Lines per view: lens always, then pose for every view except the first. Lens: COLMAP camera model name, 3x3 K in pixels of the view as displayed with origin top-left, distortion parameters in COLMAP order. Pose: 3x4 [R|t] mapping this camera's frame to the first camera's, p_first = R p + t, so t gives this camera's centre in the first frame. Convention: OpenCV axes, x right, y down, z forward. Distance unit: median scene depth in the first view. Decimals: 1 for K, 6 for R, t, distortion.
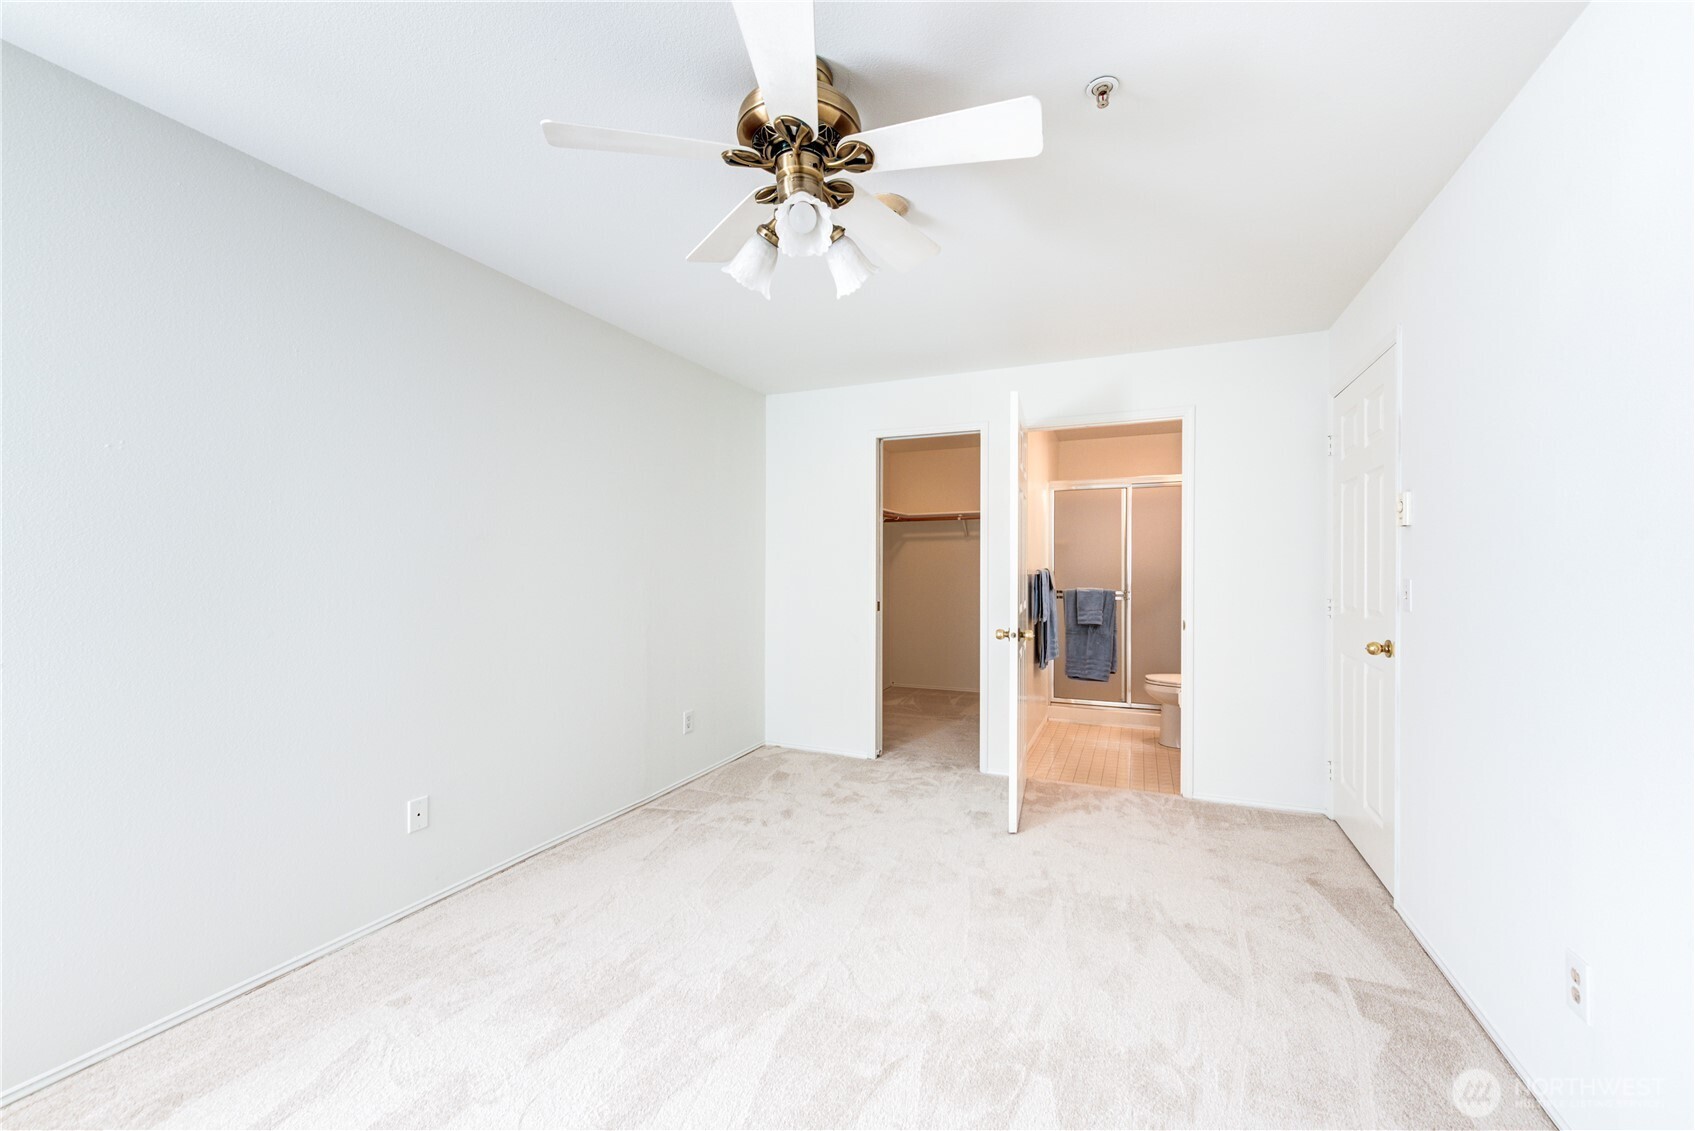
lens RADIAL K [[674.1, 0, 844.9], [0, 674.1, 569.6], [0, 0, 1]] dist [0.002362, -0.000284]
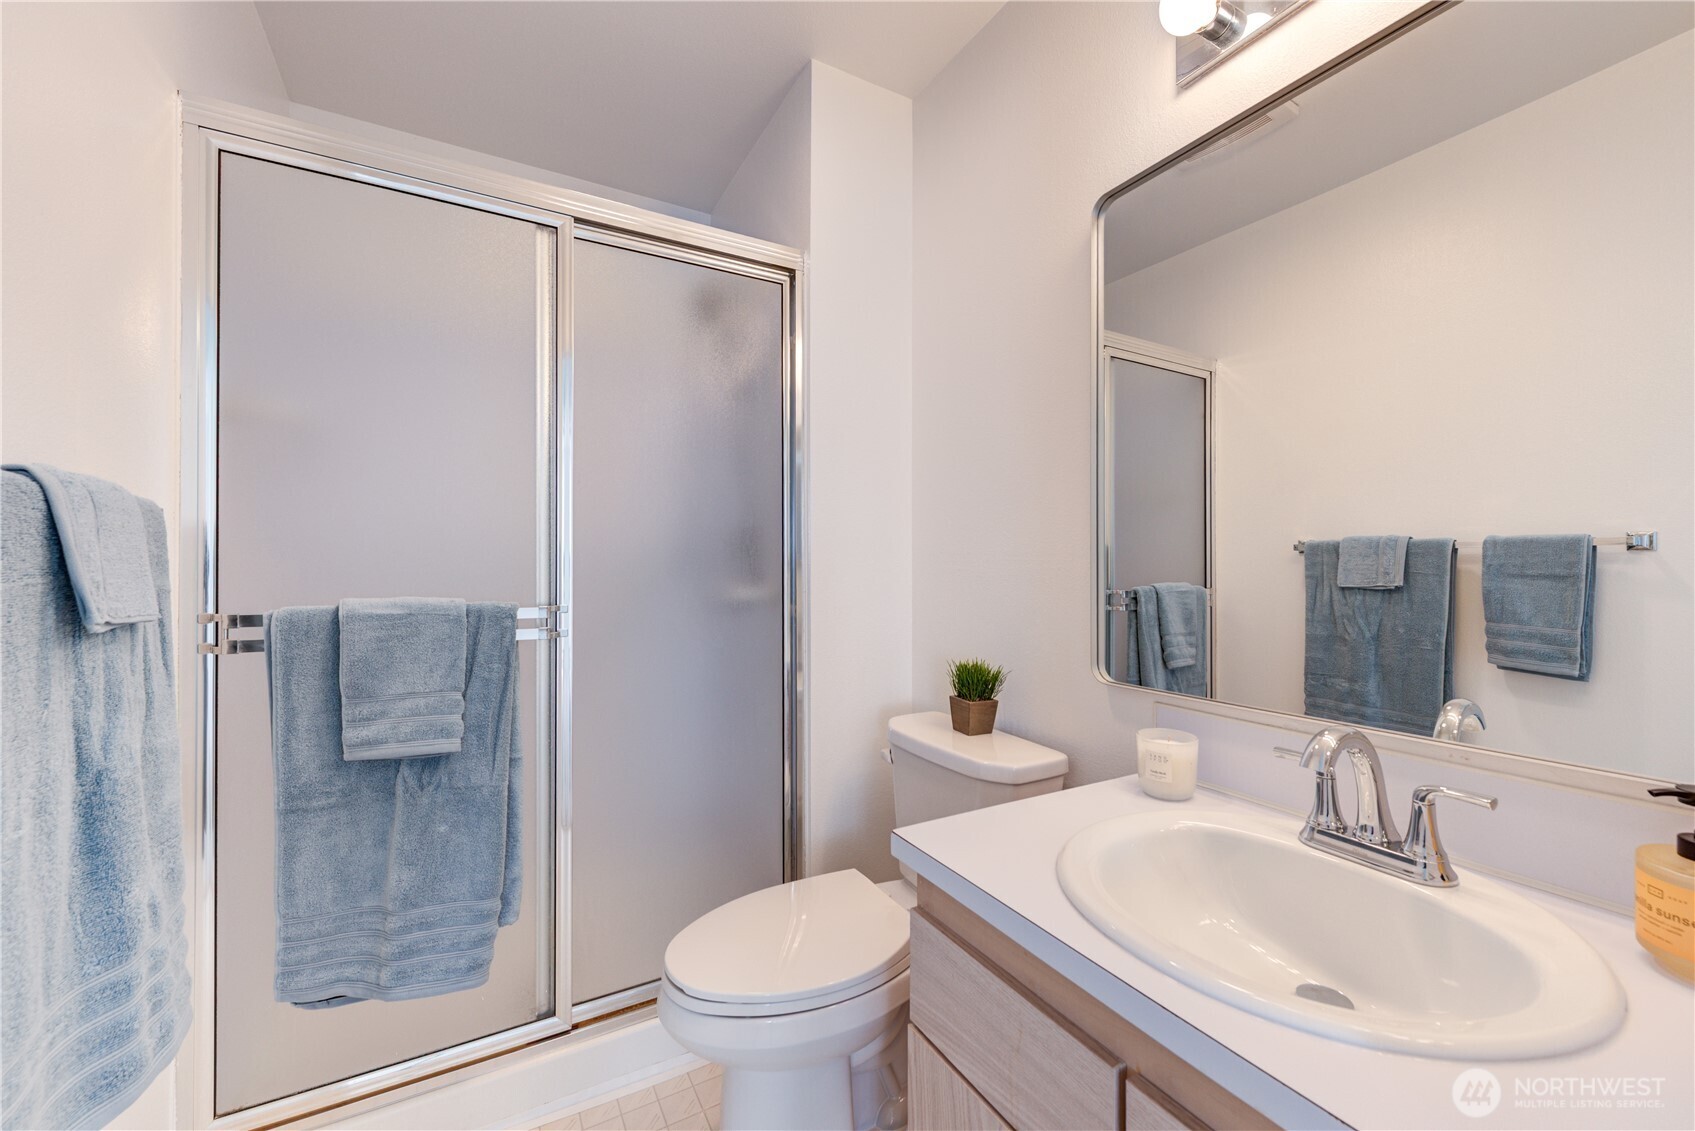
lens RADIAL K [[674.1, 0, 847.6], [0, 674.1, 572.5], [0, 0, 1]] dist [0.002362, -0.000284]
pose [[0.634573, -0.002610, 0.772858, 0.280846], [0.002747, 0.999996, 0.001121, 0.018374], [-0.772858, 0.001411, 0.634578, 0.734331]]
